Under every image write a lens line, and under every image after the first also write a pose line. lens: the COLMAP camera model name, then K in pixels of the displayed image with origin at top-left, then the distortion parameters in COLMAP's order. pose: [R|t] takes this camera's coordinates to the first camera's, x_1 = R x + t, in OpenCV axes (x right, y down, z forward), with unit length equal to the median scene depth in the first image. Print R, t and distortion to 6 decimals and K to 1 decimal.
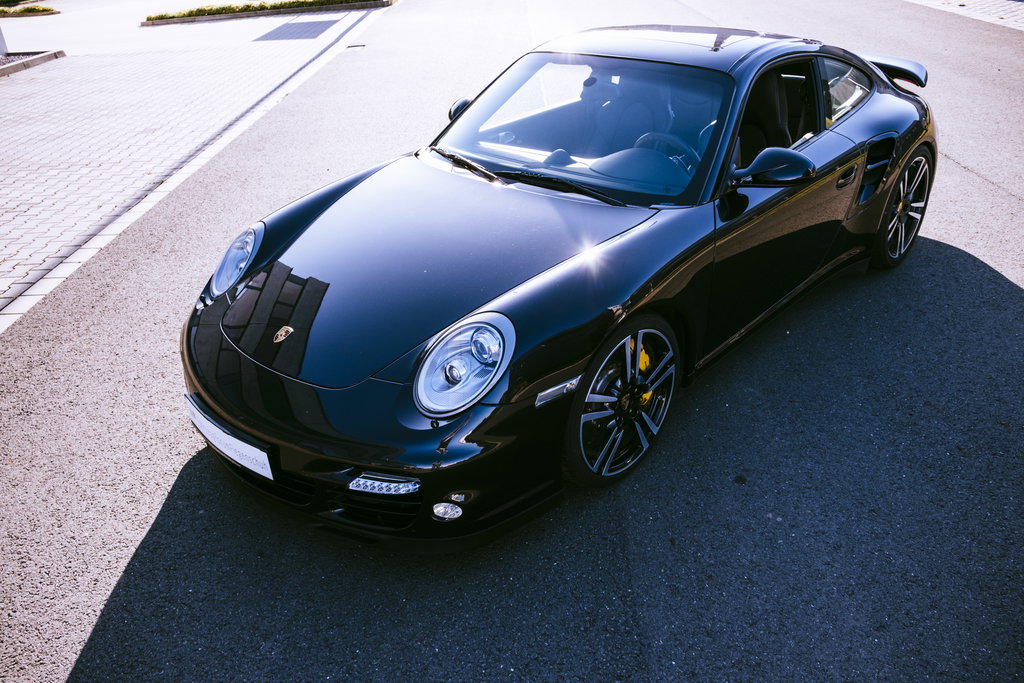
lens RADIAL K [[812.0, 0, 518.9], [0, 812.0, 338.4], [0, 0, 1]] dist [-0.015794, 0.019702]
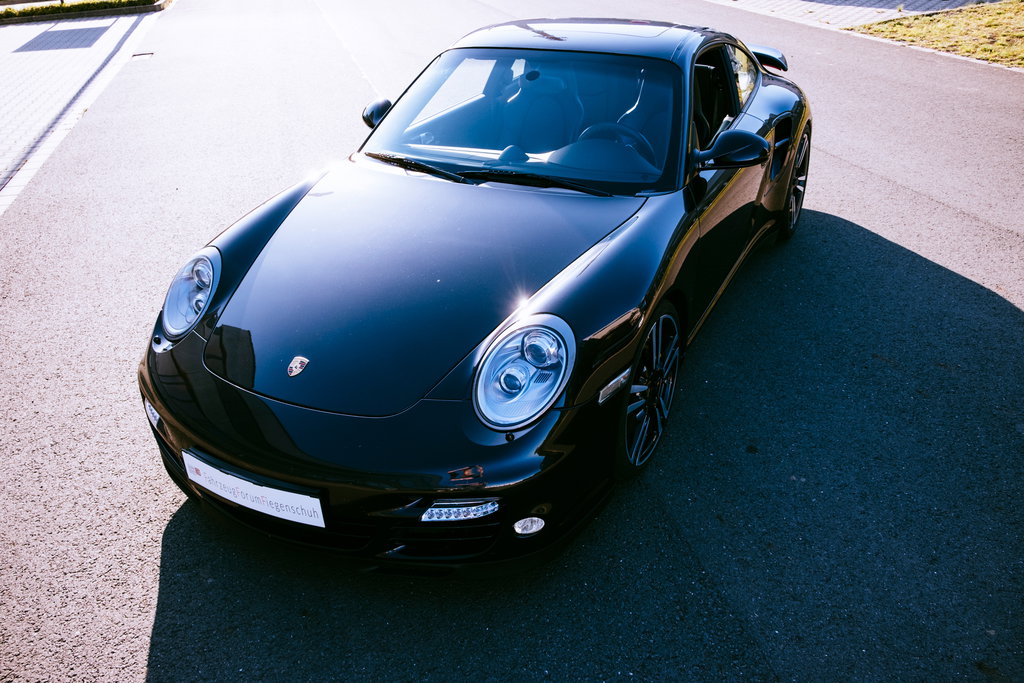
lens RADIAL K [[812.0, 0, 510.8], [0, 812.0, 346.9], [0, 0, 1]] dist [-0.015794, 0.019702]
pose [[0.960077, -0.121873, 0.251793, -0.255115], [0.120353, 0.992499, 0.021489, -0.015108], [-0.252523, 0.009673, 0.967543, 0.065424]]
